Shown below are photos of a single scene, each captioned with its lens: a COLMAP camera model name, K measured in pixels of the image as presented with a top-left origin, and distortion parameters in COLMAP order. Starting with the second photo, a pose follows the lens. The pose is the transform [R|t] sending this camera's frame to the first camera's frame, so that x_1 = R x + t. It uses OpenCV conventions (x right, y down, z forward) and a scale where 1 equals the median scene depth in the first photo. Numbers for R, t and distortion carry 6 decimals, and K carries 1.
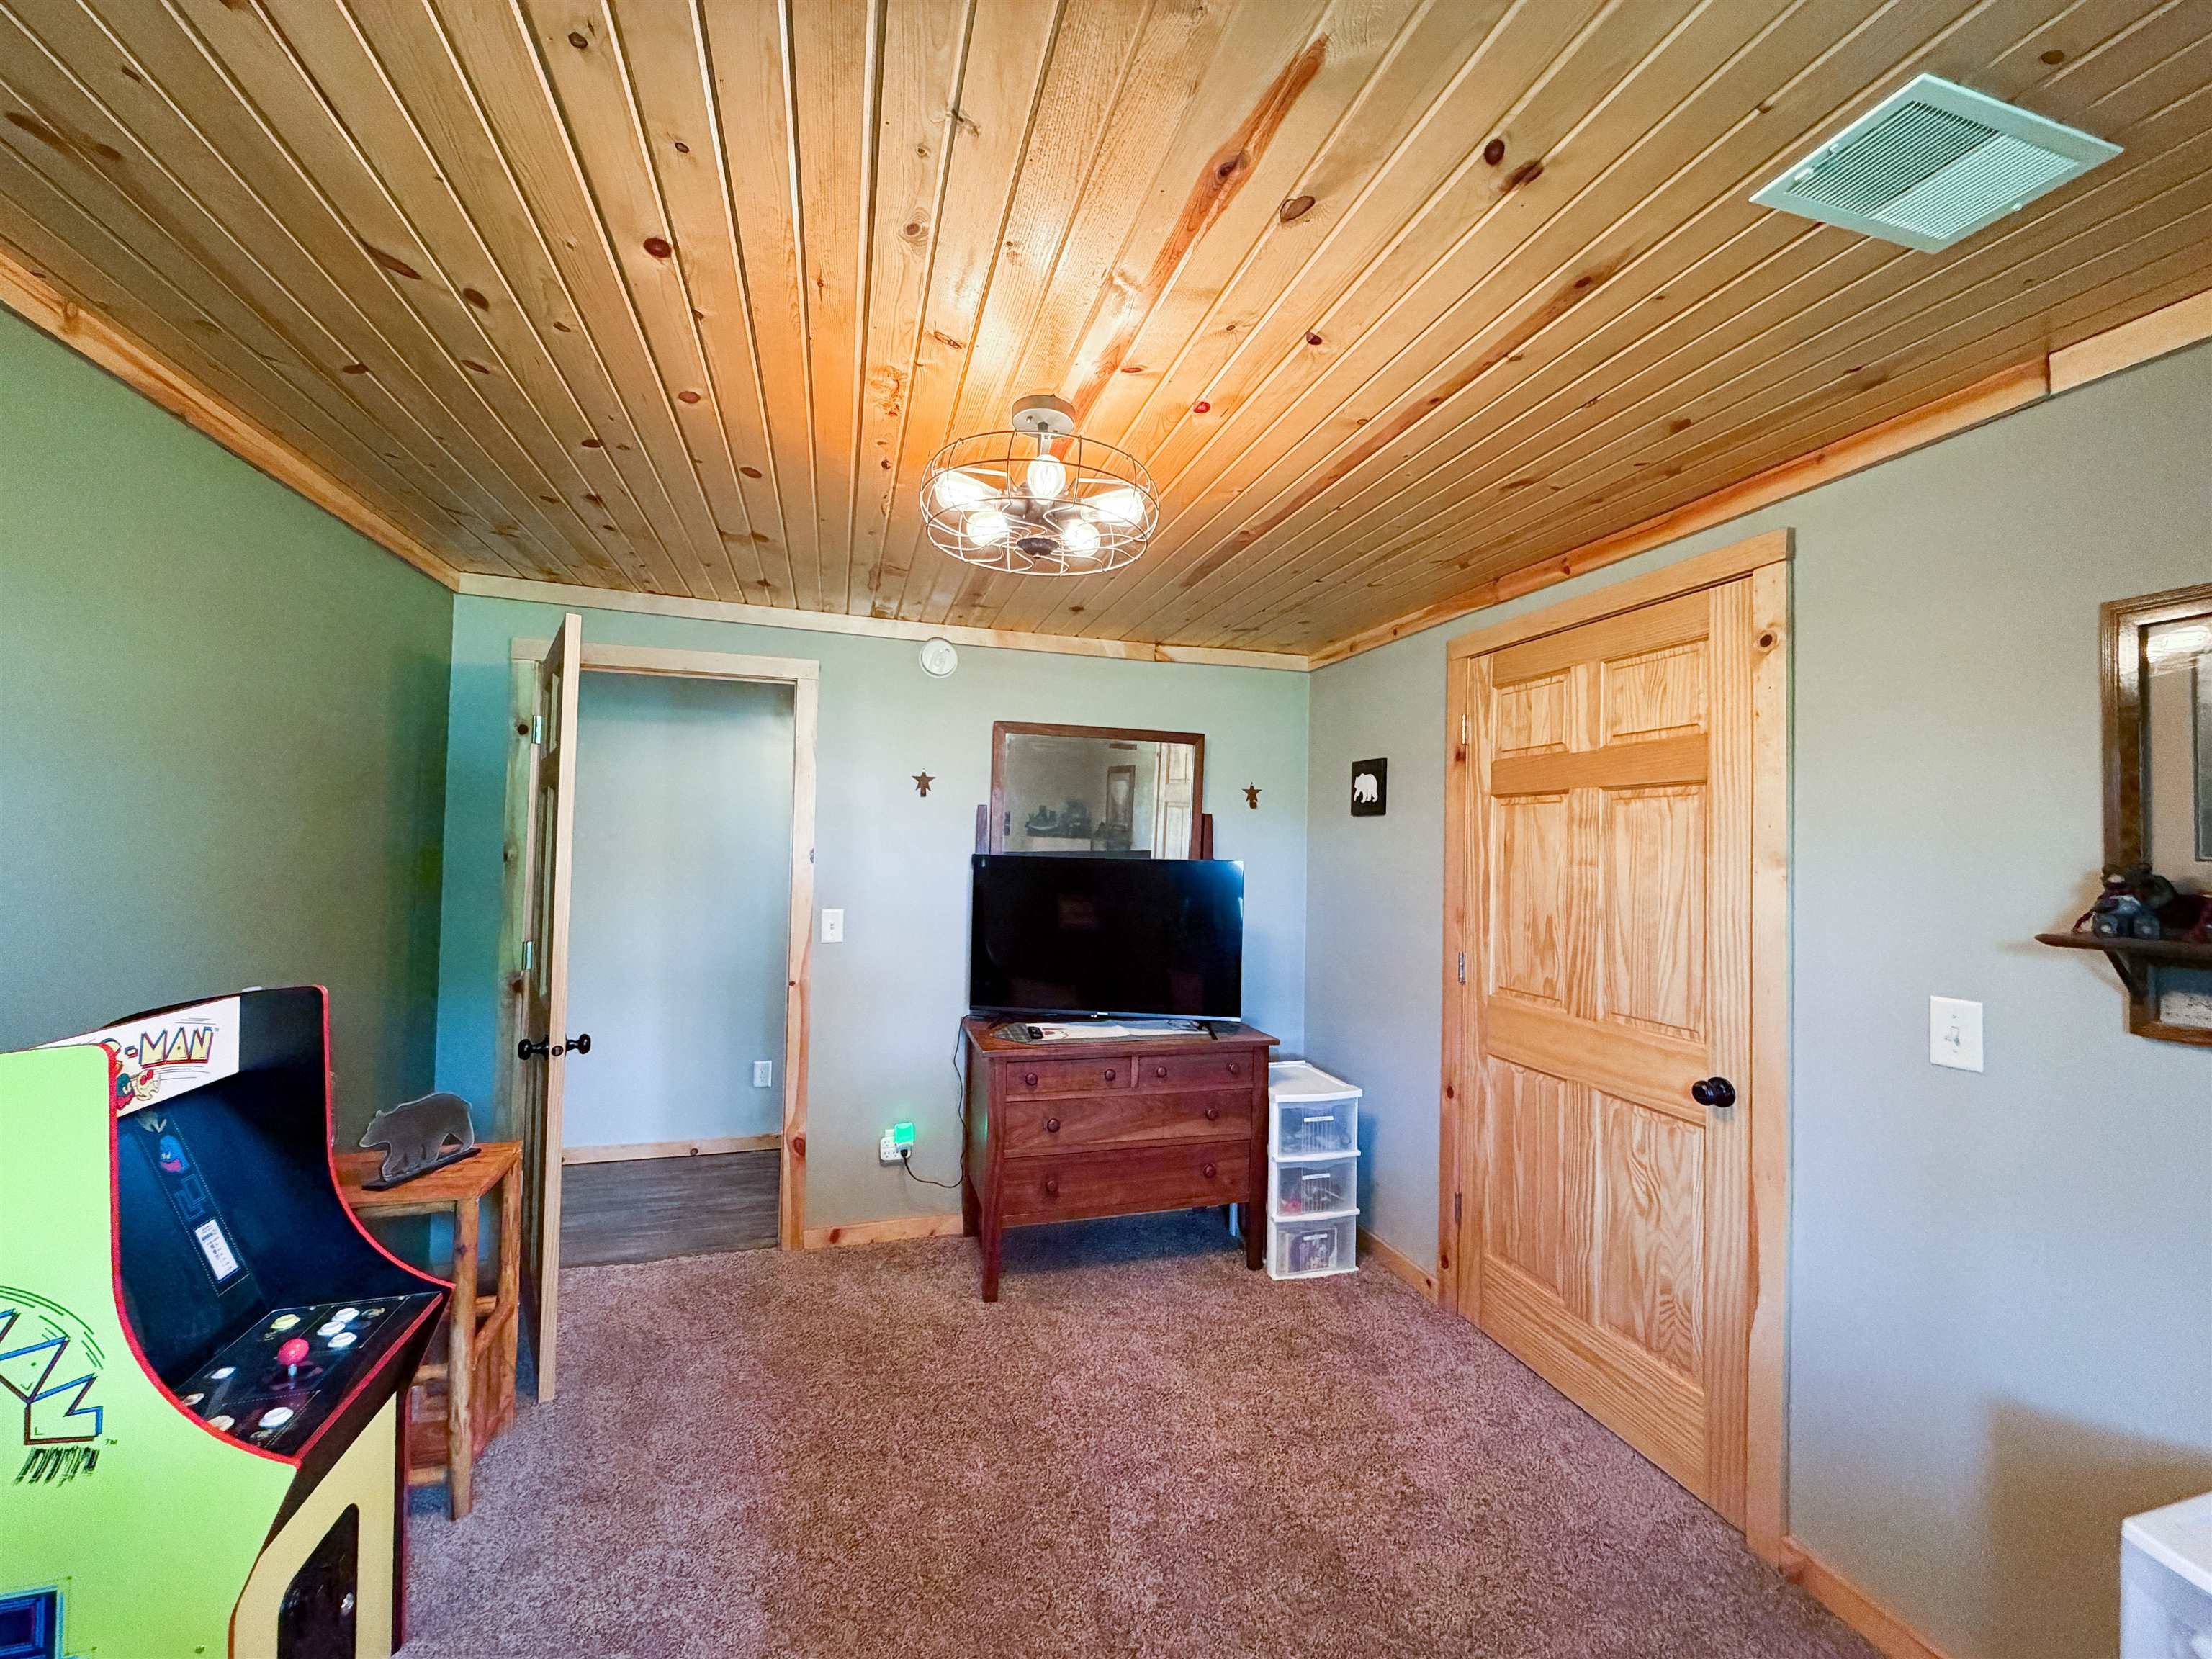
lens RADIAL K [[879.4, 0, 1102.3], [0, 879.4, 831.1], [0, 0, 1]] dist [0.000052, -0.000144]
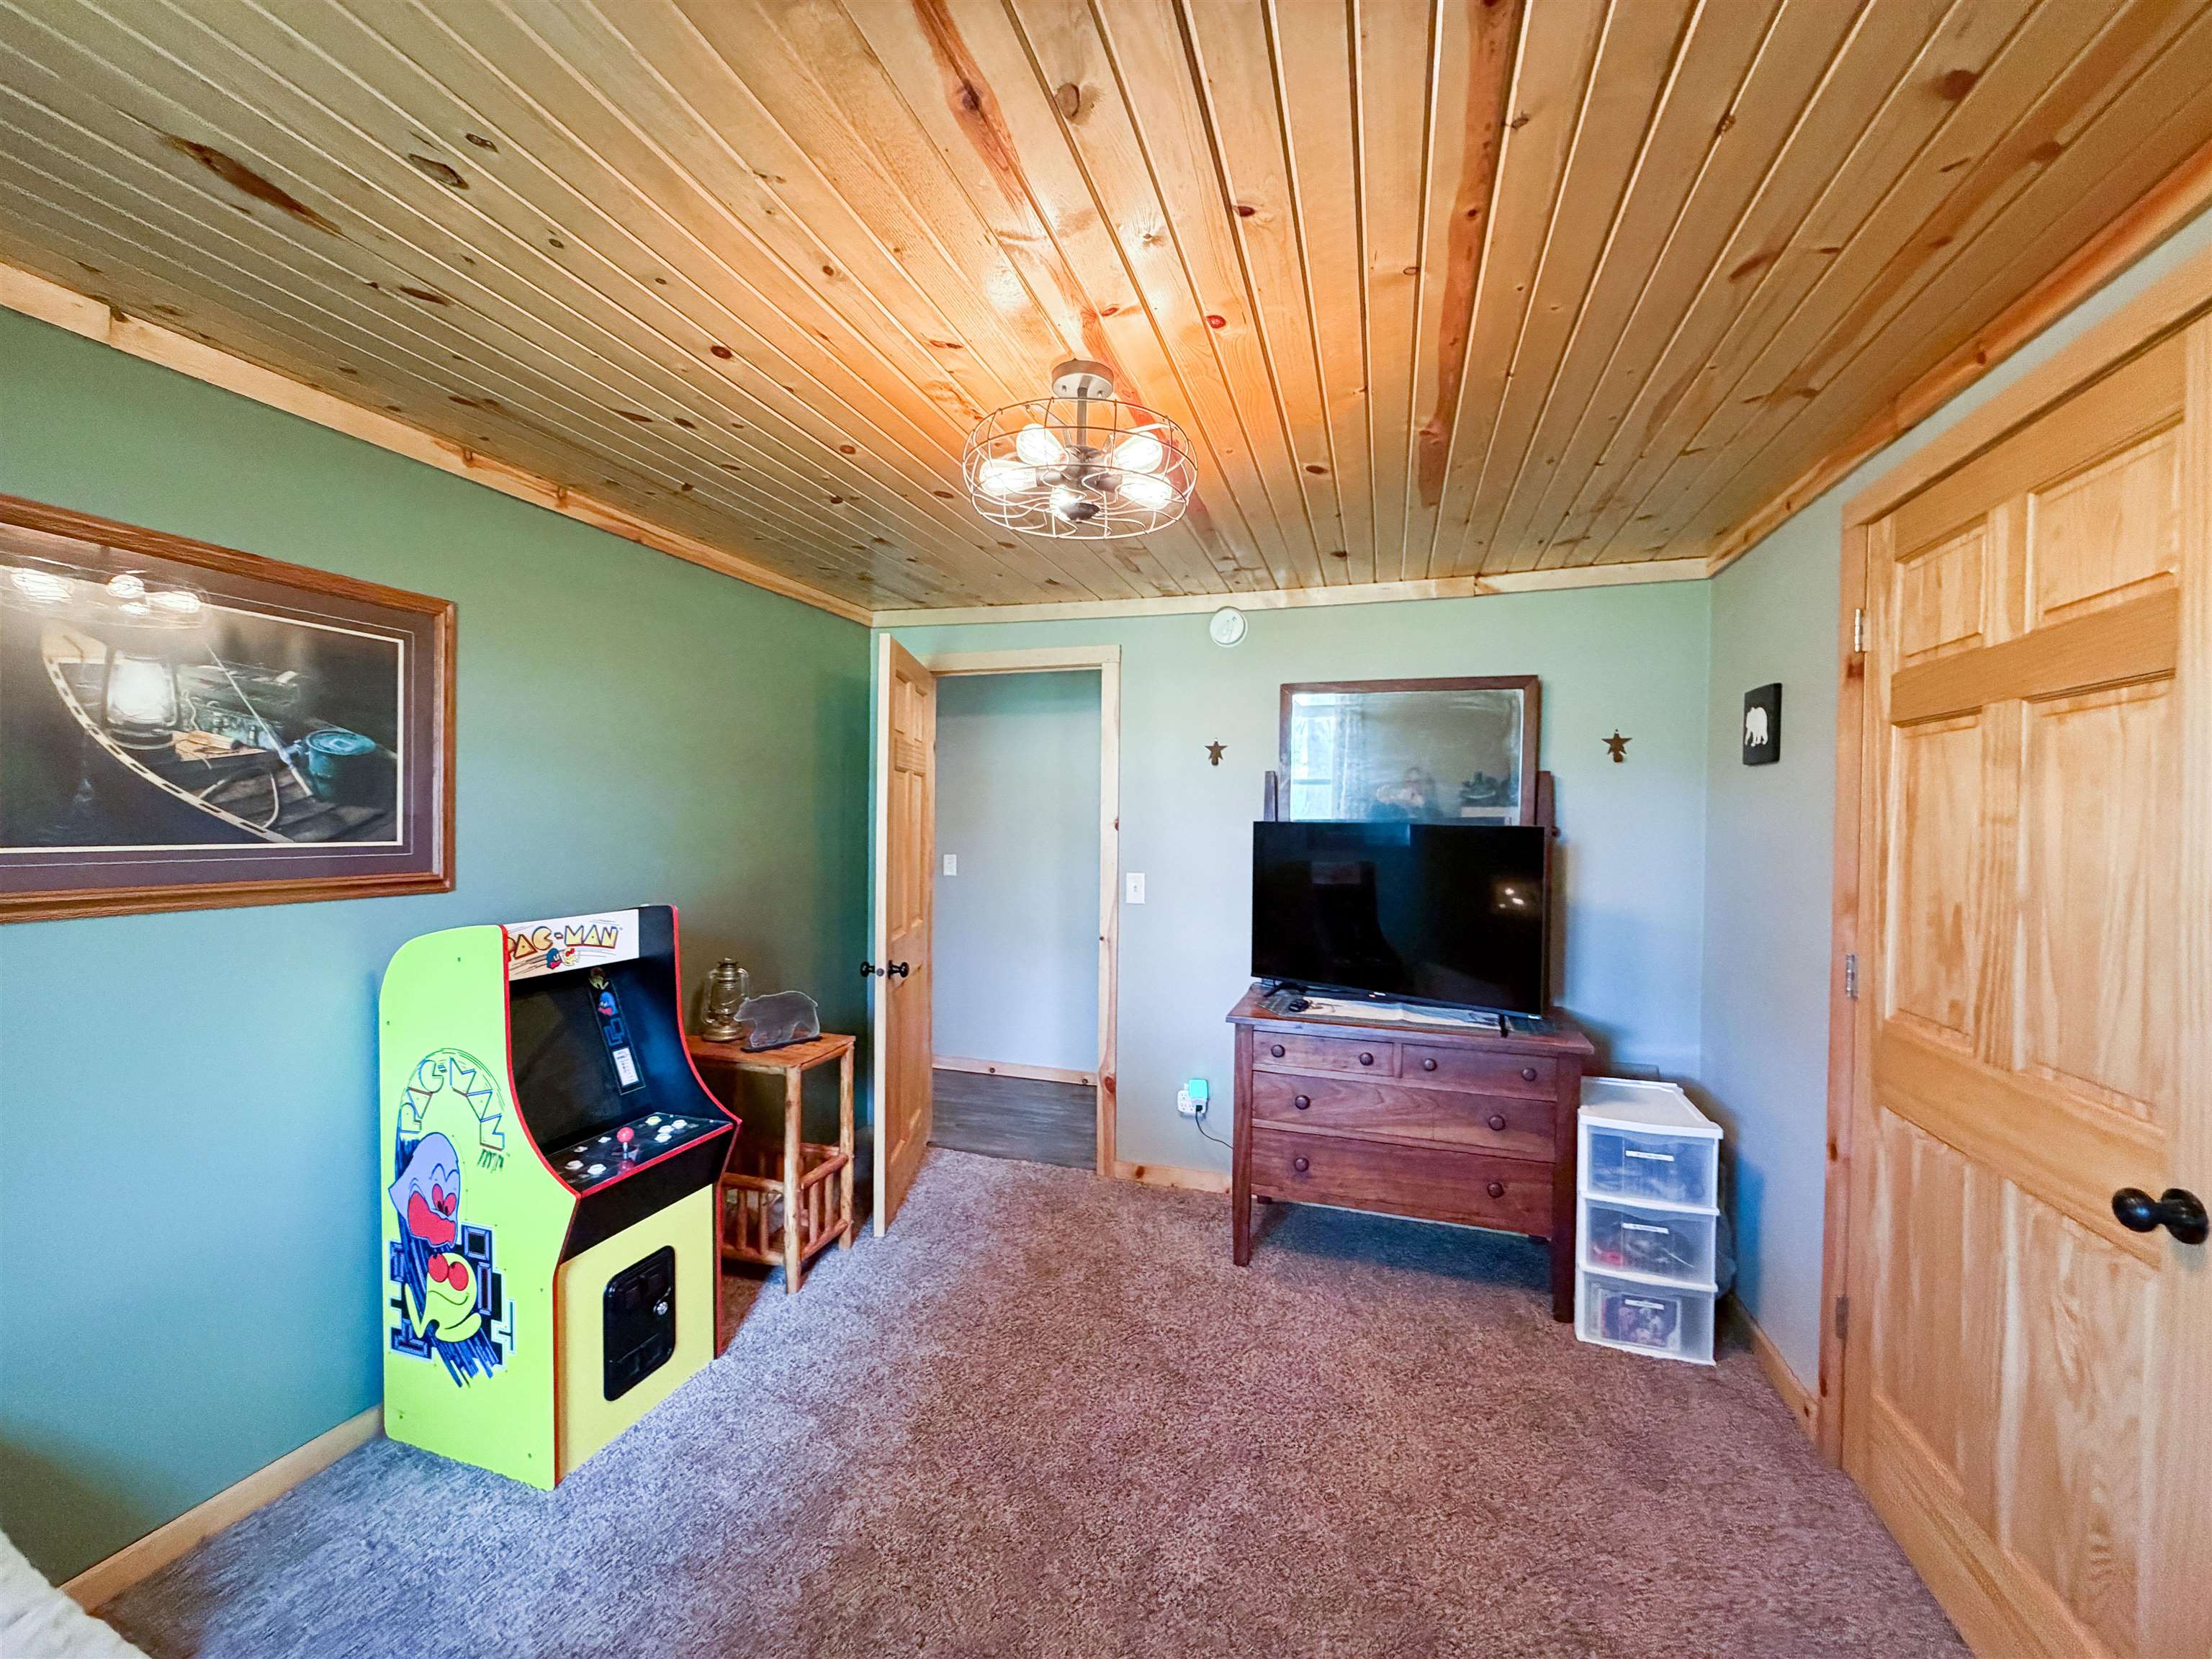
lens RADIAL K [[879.4, 0, 1102.2], [0, 879.4, 830.8], [0, 0, 1]] dist [0.000052, -0.000144]
pose [[0.823442, -0.002971, -0.567393, 0.354676], [0.017286, 0.999653, 0.019852, 0.018573], [0.567138, -0.026155, 0.823208, 0.110111]]
